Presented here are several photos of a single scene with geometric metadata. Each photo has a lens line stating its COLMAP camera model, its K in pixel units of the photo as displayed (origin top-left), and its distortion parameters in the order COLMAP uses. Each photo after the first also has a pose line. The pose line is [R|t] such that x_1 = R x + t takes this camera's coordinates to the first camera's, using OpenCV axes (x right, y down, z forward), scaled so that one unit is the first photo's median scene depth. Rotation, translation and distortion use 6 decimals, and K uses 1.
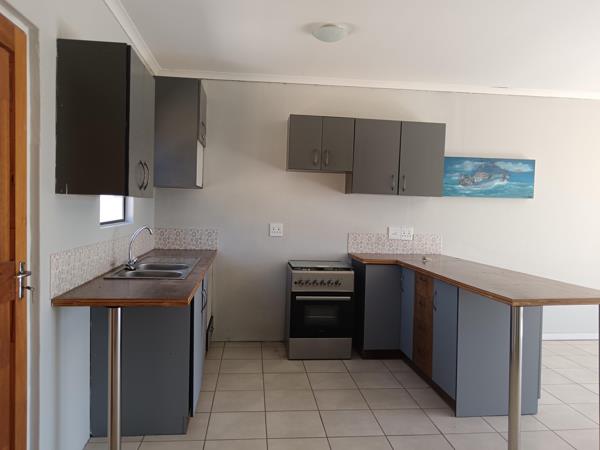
lens RADIAL K [[464.7, 0, 298.9], [0, 464.7, 225.5], [0, 0, 1]] dist [0.012145, -0.008965]
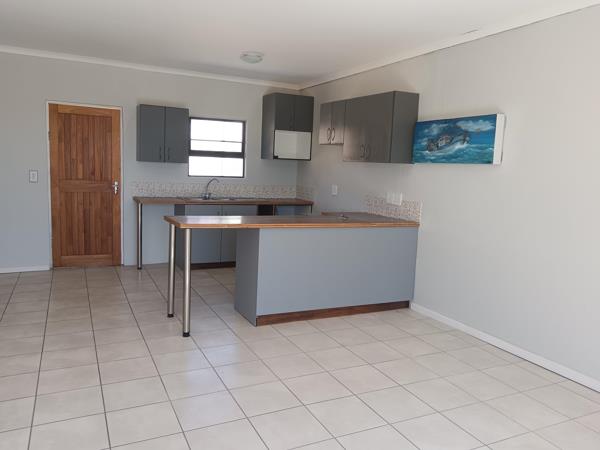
lens RADIAL K [[464.7, 0, 299.4], [0, 464.7, 223.3], [0, 0, 1]] dist [0.012145, -0.008965]
pose [[0.343764, 0.103507, -0.933334, 1.155650], [-0.075076, 0.993755, 0.082555, 0.001221], [0.936050, 0.041692, 0.349388, 0.433202]]
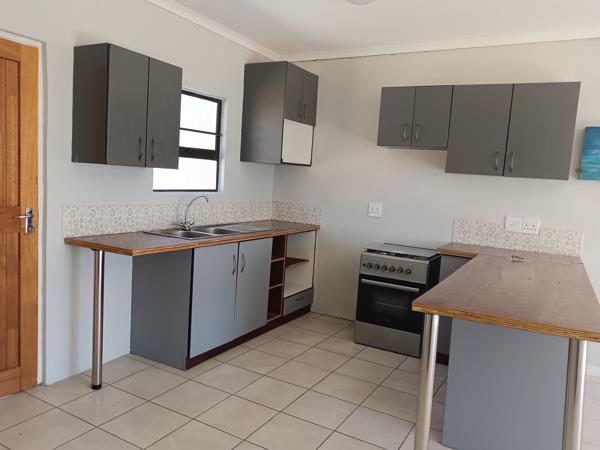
lens RADIAL K [[464.7, 0, 301.4], [0, 464.7, 224.1], [0, 0, 1]] dist [0.012145, -0.008965]
pose [[0.815327, 0.081881, -0.573181, 0.373534], [-0.065528, 0.996639, 0.049162, 0.000870], [0.575280, -0.002523, 0.817952, 0.122870]]
